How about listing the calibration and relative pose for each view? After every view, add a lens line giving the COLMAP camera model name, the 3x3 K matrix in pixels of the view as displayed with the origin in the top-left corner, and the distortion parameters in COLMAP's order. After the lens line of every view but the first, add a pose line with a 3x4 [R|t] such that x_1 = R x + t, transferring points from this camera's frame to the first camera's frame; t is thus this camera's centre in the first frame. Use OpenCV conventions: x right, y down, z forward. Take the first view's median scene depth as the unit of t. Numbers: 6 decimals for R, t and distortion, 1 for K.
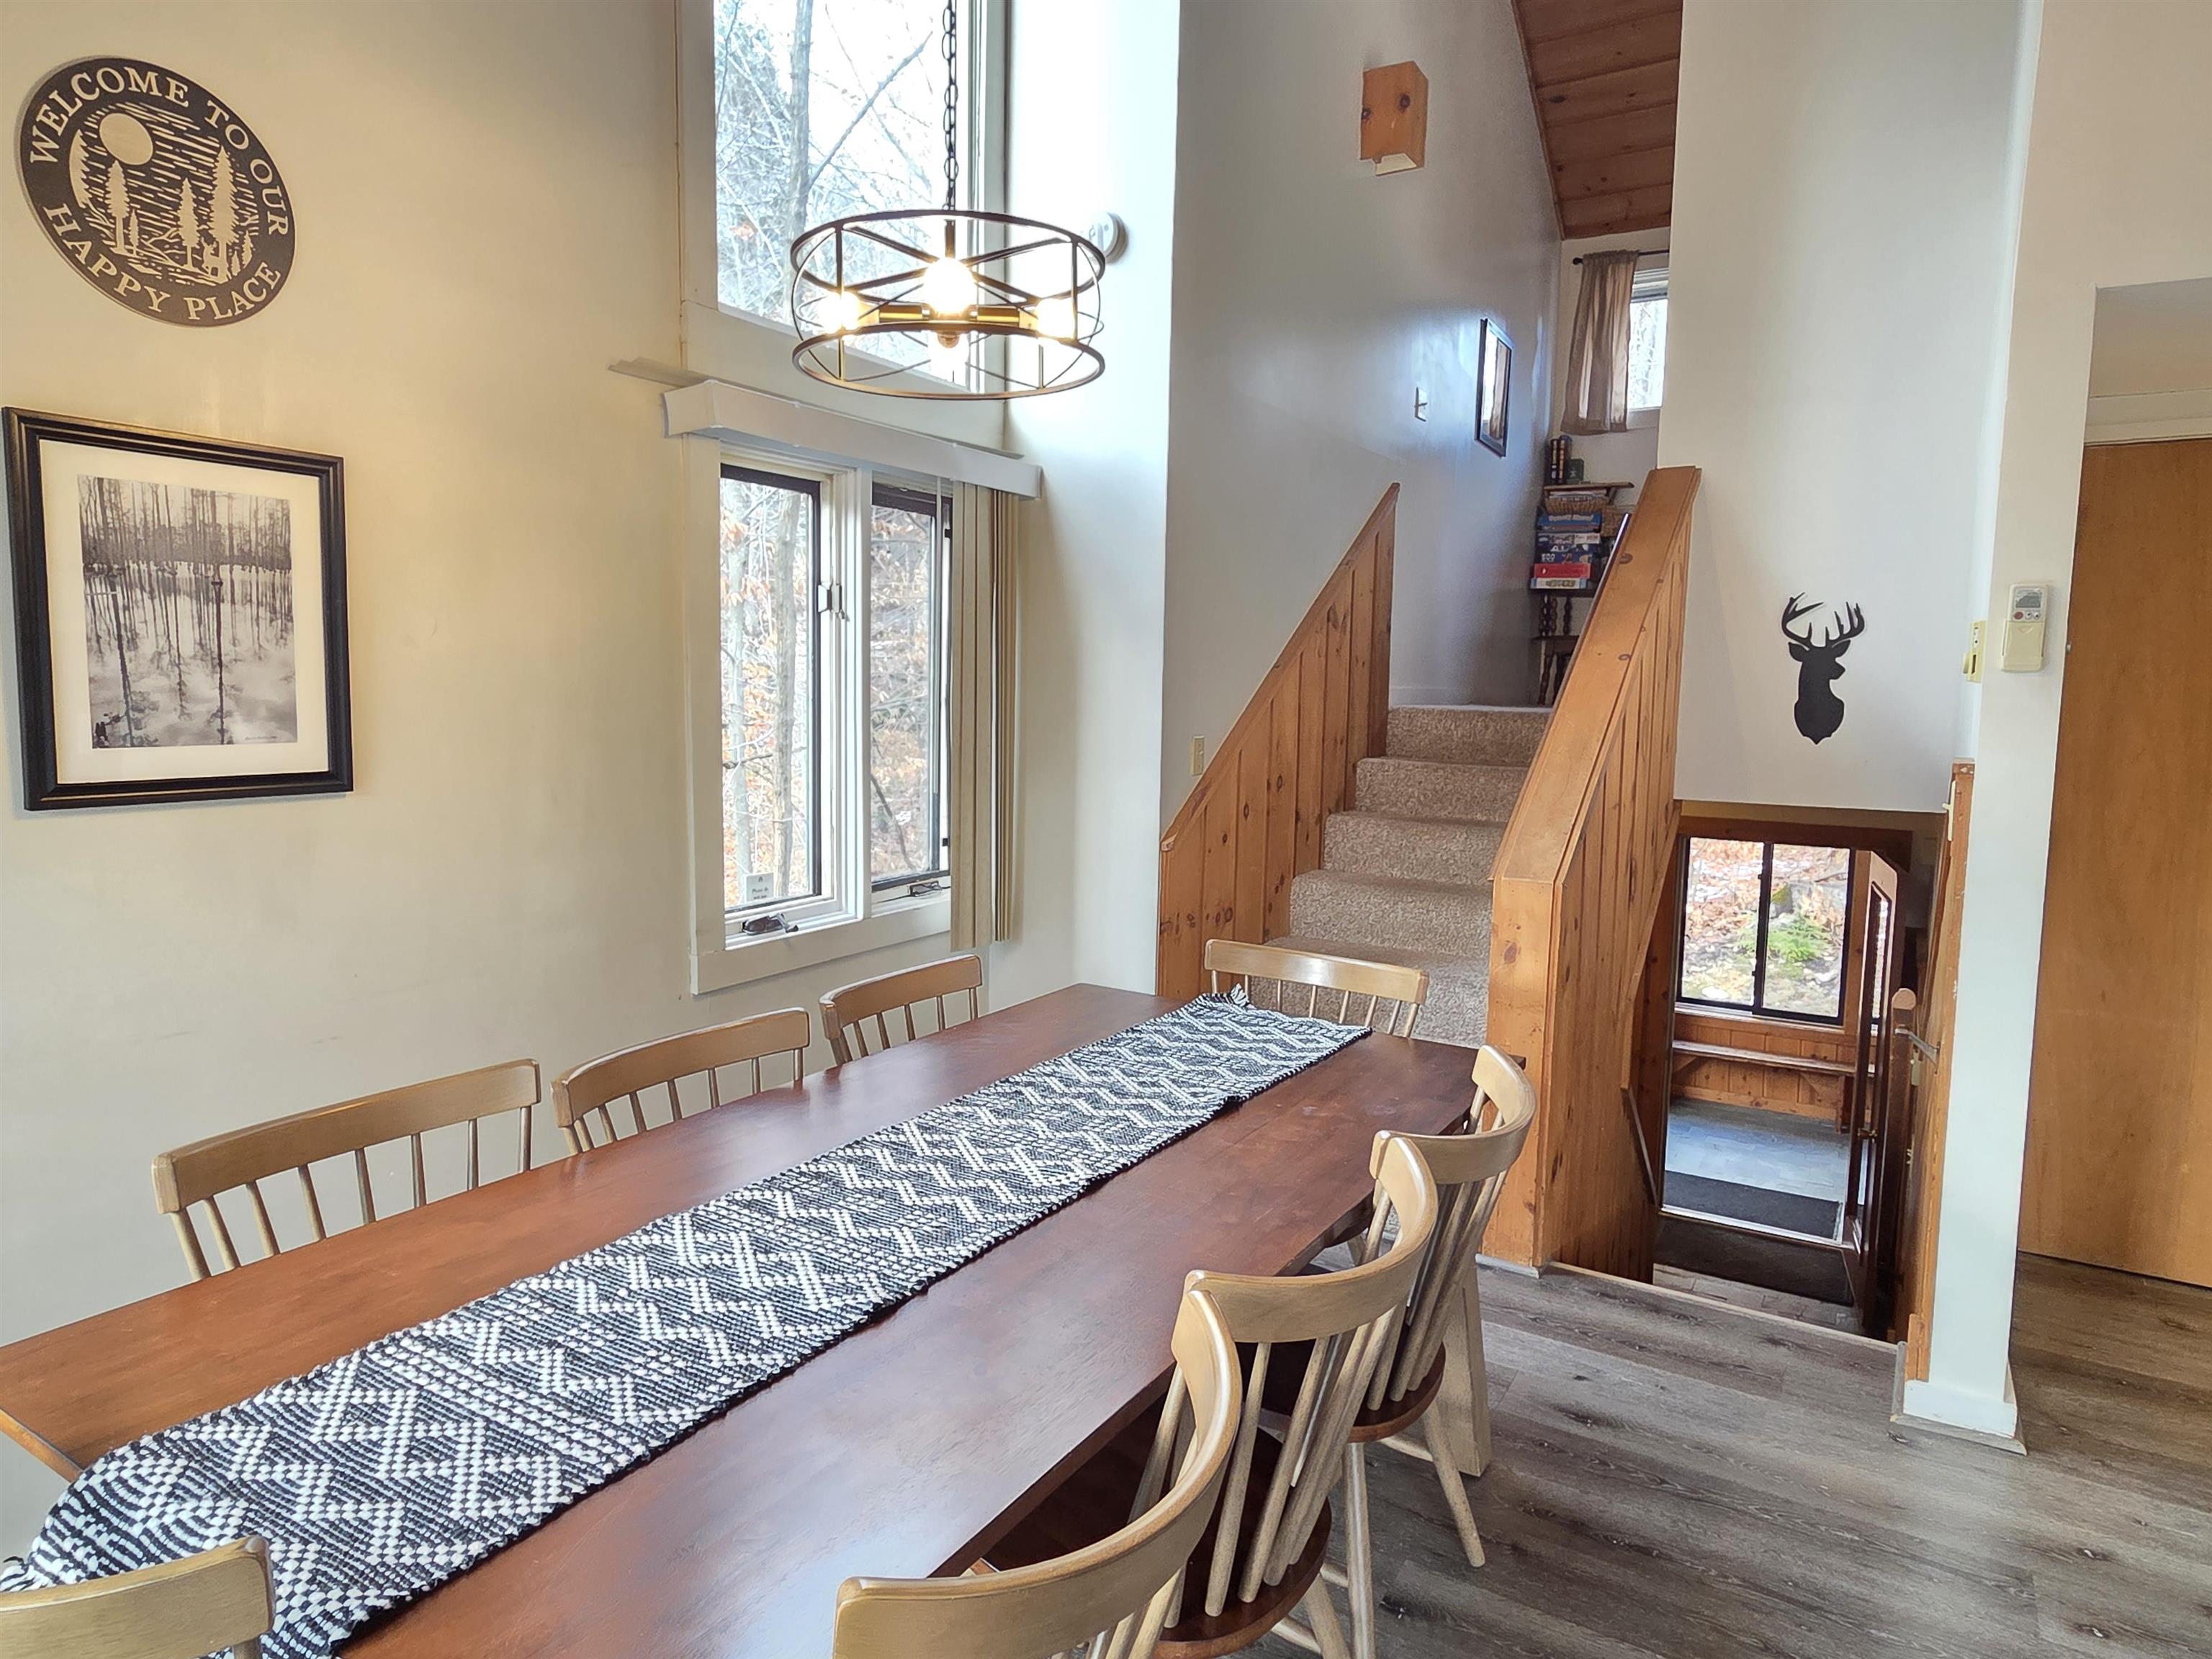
lens RADIAL K [[1328.5, 0, 1091.7], [0, 1328.5, 818.9], [0, 0, 1]] dist [0.006552, -0.002125]
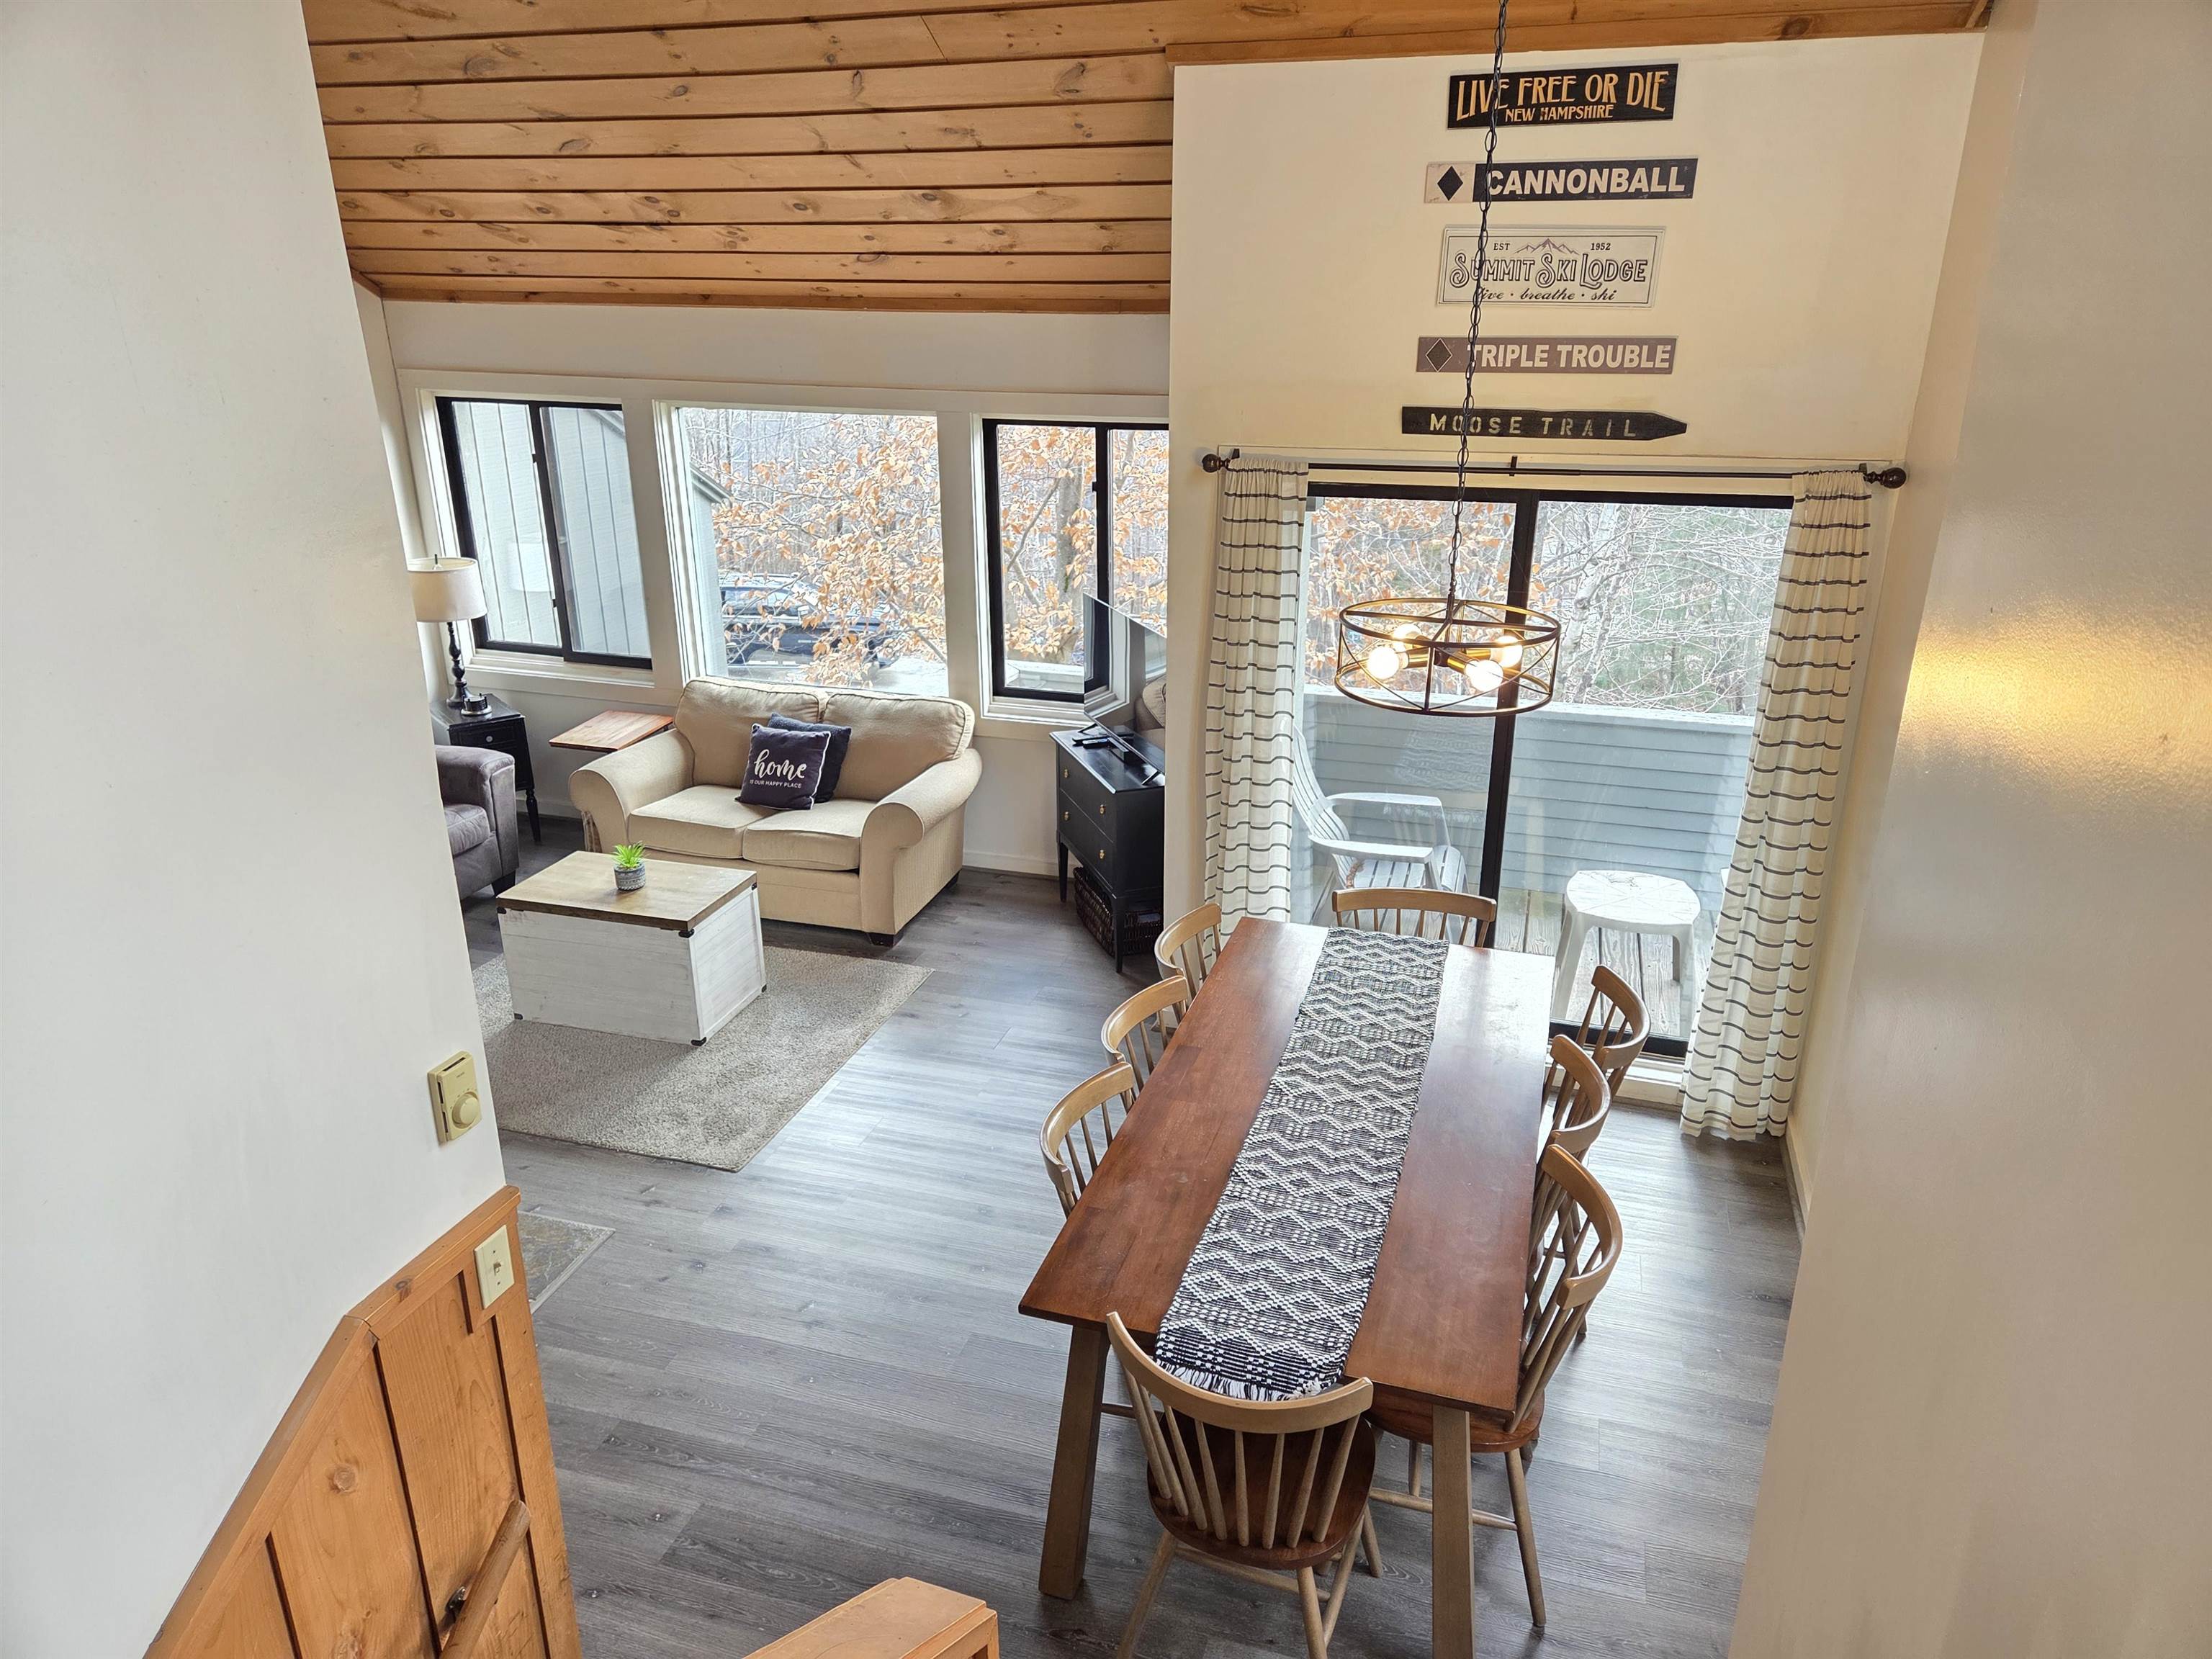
lens RADIAL K [[1480.0, 0, 1106.0], [0, 1480.0, 829.5], [0, 0, 1]] dist [0.056388, -0.000598]
pose [[-0.968427, 0.075452, -0.237603, 0.602859], [-0.039063, 0.895398, 0.443551, -0.841744], [0.246216, 0.438828, -0.864180, 2.213039]]
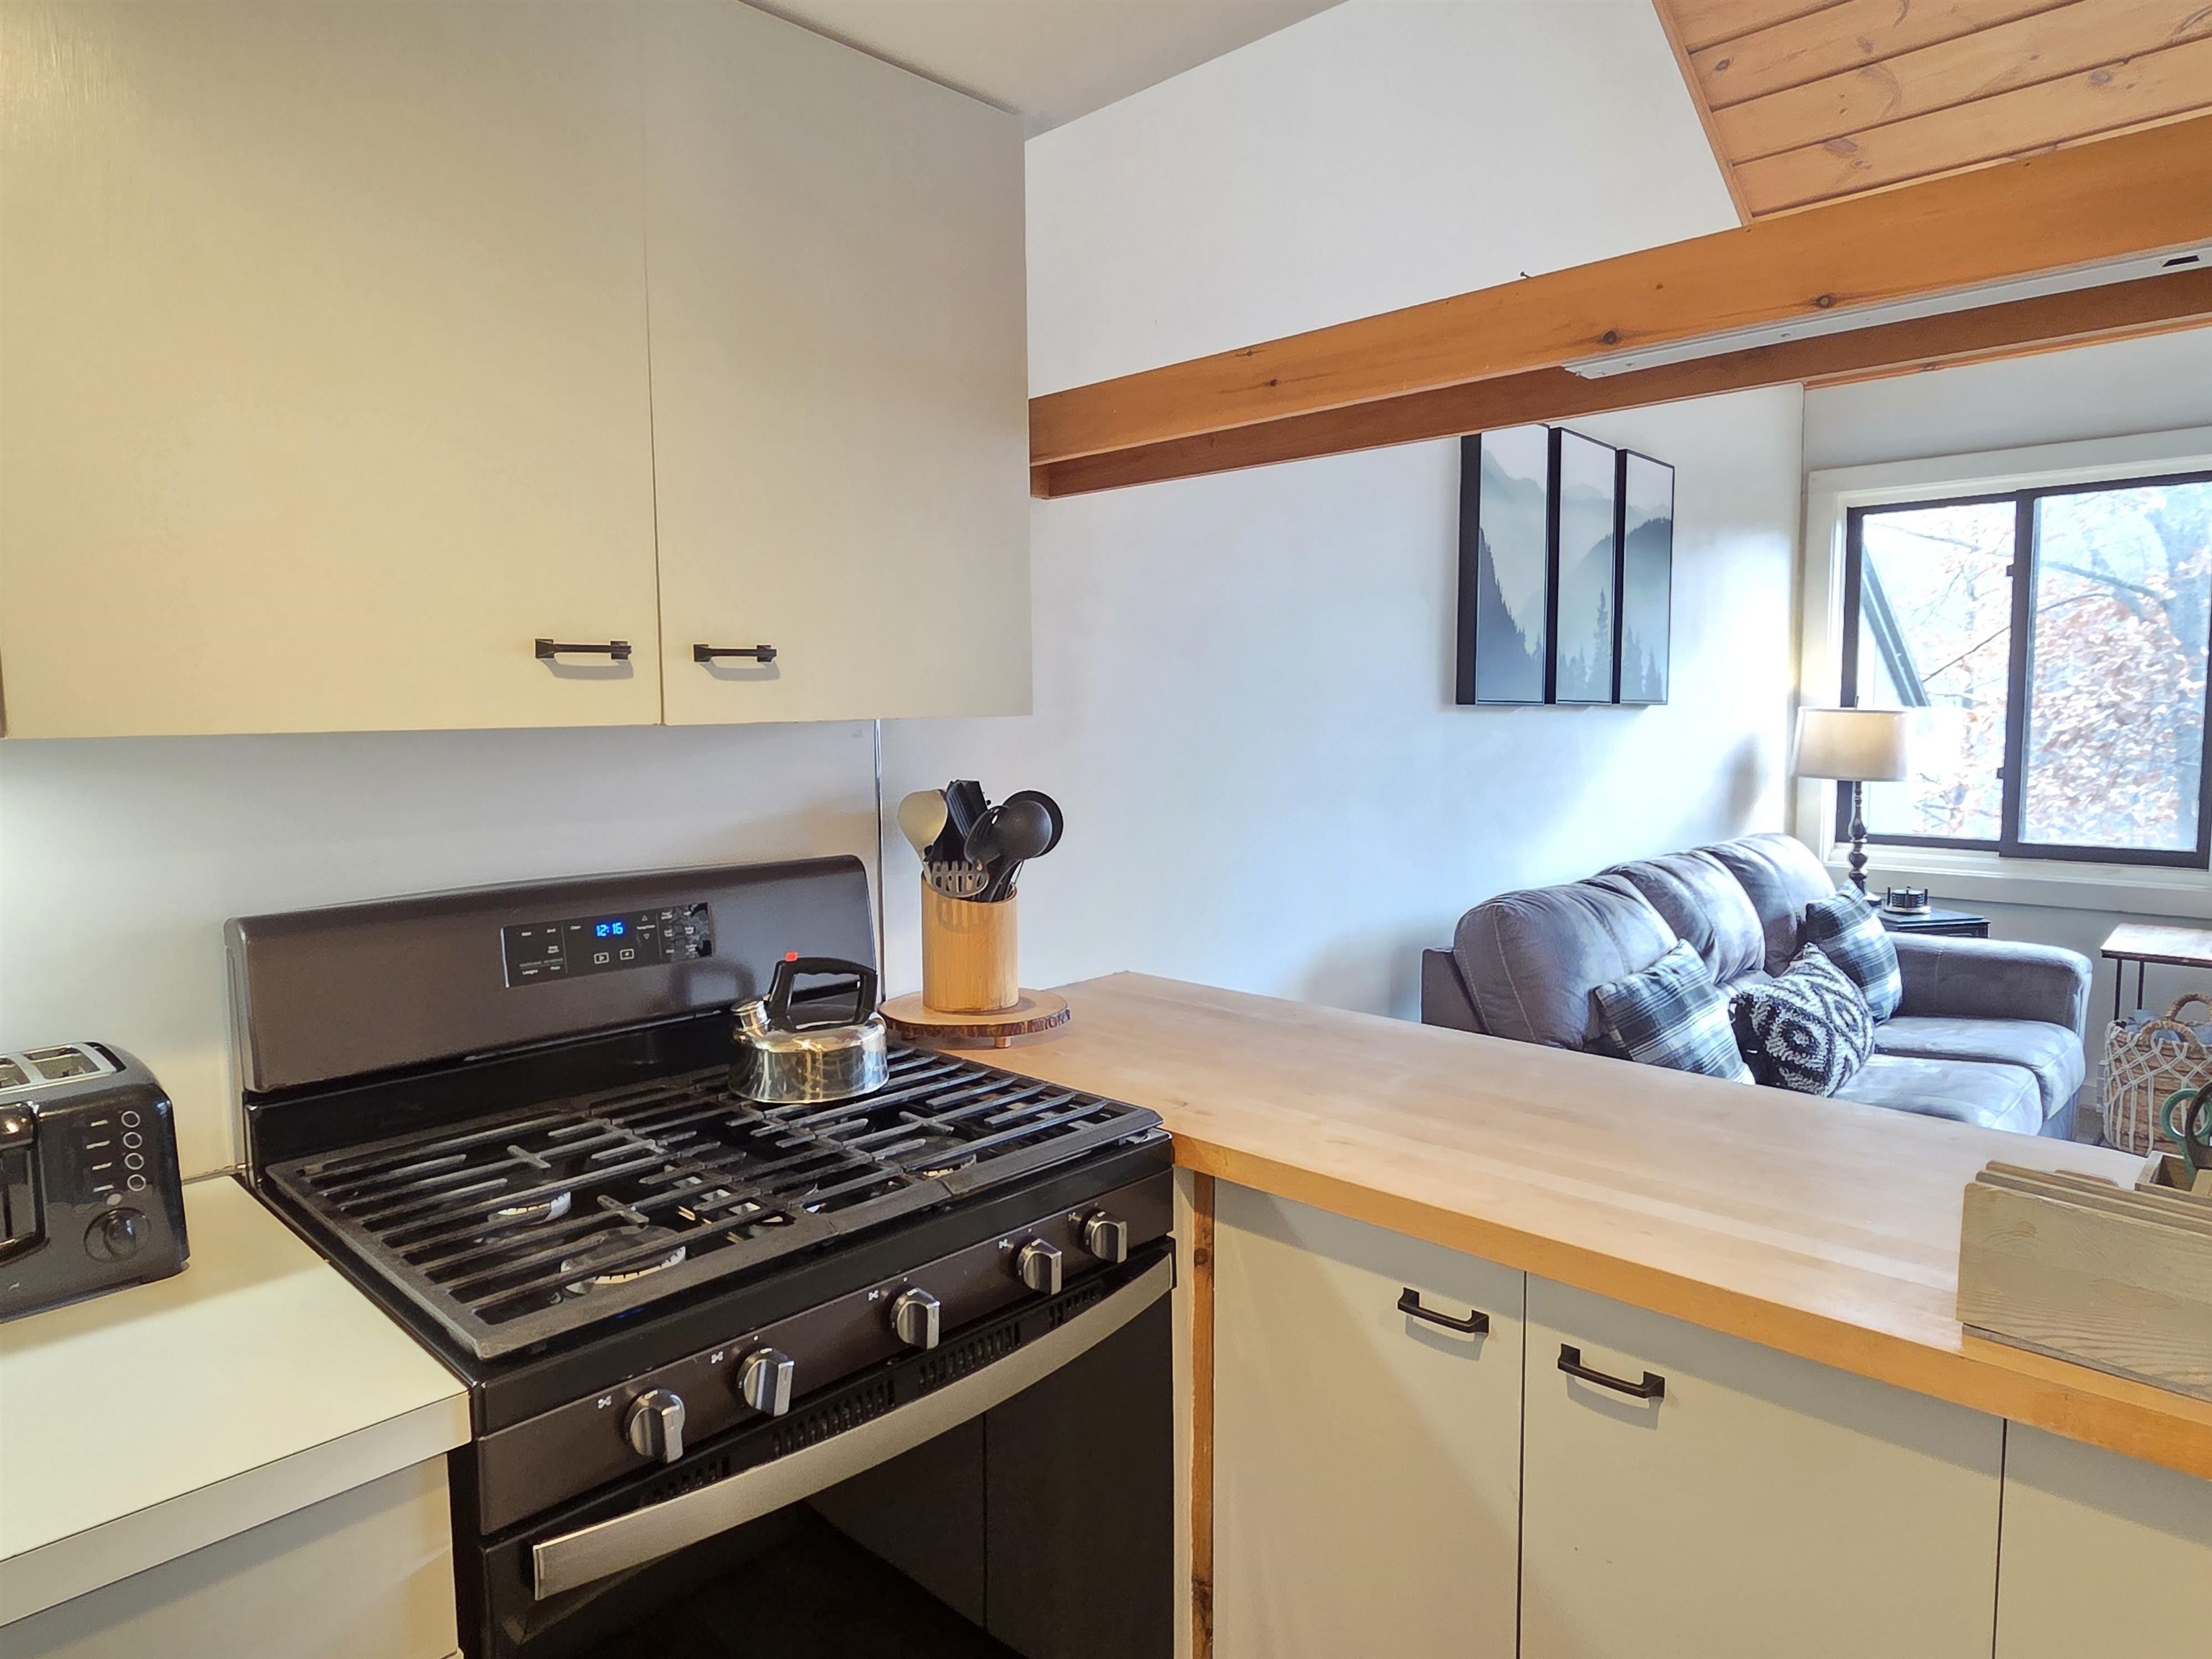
lens RADIAL K [[1328.5, 0, 1091.7], [0, 1328.5, 818.9], [0, 0, 1]] dist [0.006552, -0.002125]
pose [[-0.978731, -0.028542, 0.203153, 2.030818], [0.010511, 0.981996, 0.188607, -0.049683], [-0.204879, 0.186731, -0.960810, 1.026518]]
